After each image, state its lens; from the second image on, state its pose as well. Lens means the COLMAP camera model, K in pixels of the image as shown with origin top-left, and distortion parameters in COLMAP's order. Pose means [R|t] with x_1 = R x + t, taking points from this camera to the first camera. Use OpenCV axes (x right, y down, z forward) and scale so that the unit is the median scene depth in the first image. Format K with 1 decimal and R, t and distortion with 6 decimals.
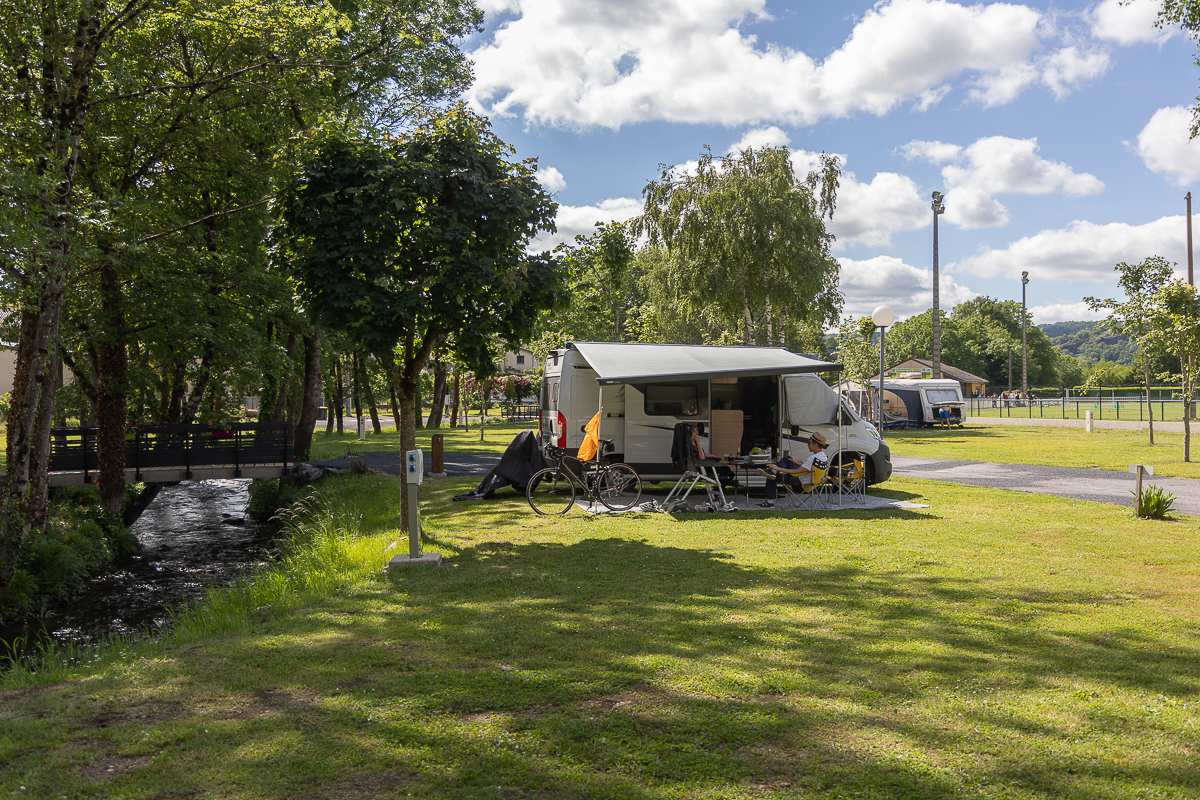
lens RADIAL K [[1136.6, 0, 606.2], [0, 1136.6, 397.3], [0, 0, 1]] dist [0.007841, 0.000000]
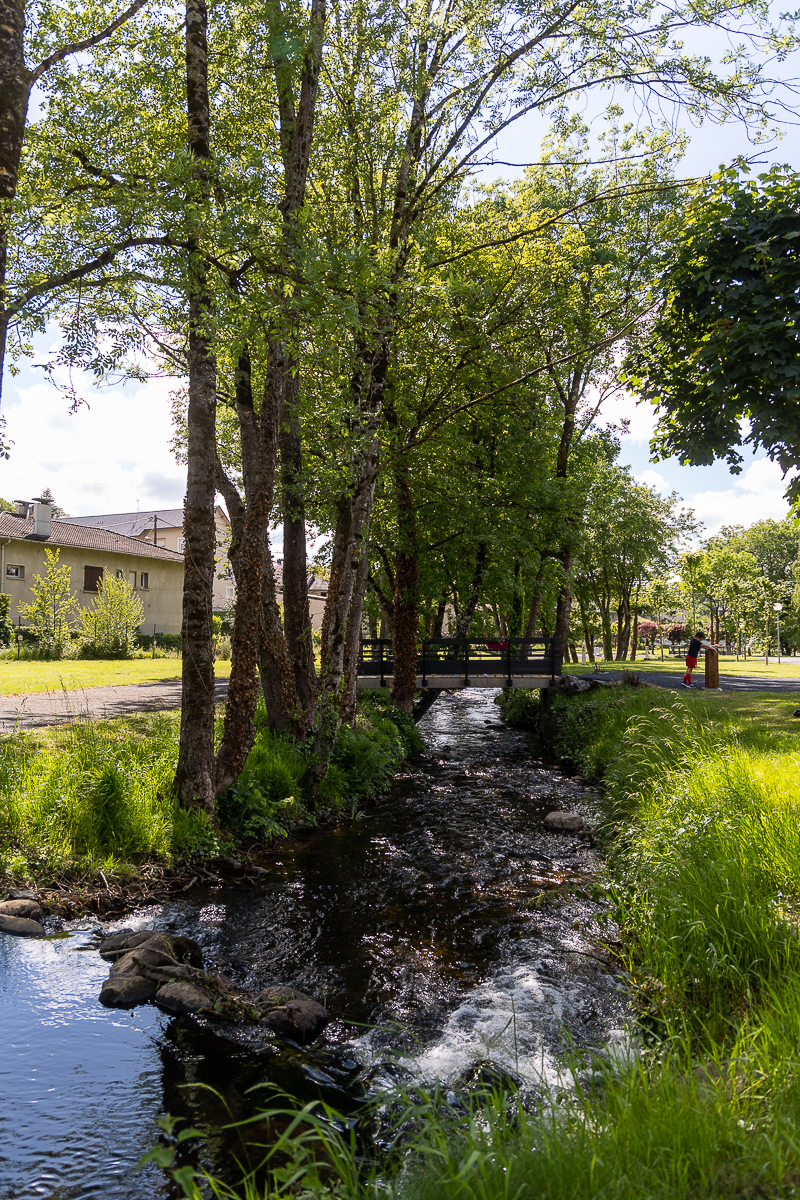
lens RADIAL K [[830.1, 0, 396.9], [0, 830.1, 600.1], [0, 0, 1]] dist [0.003197, 0.000063]
pose [[0.924069, -0.005898, -0.382180, -0.167057], [-0.013350, 0.998773, -0.047694, 0.037856], [0.381992, 0.049175, 0.922856, 0.312855]]
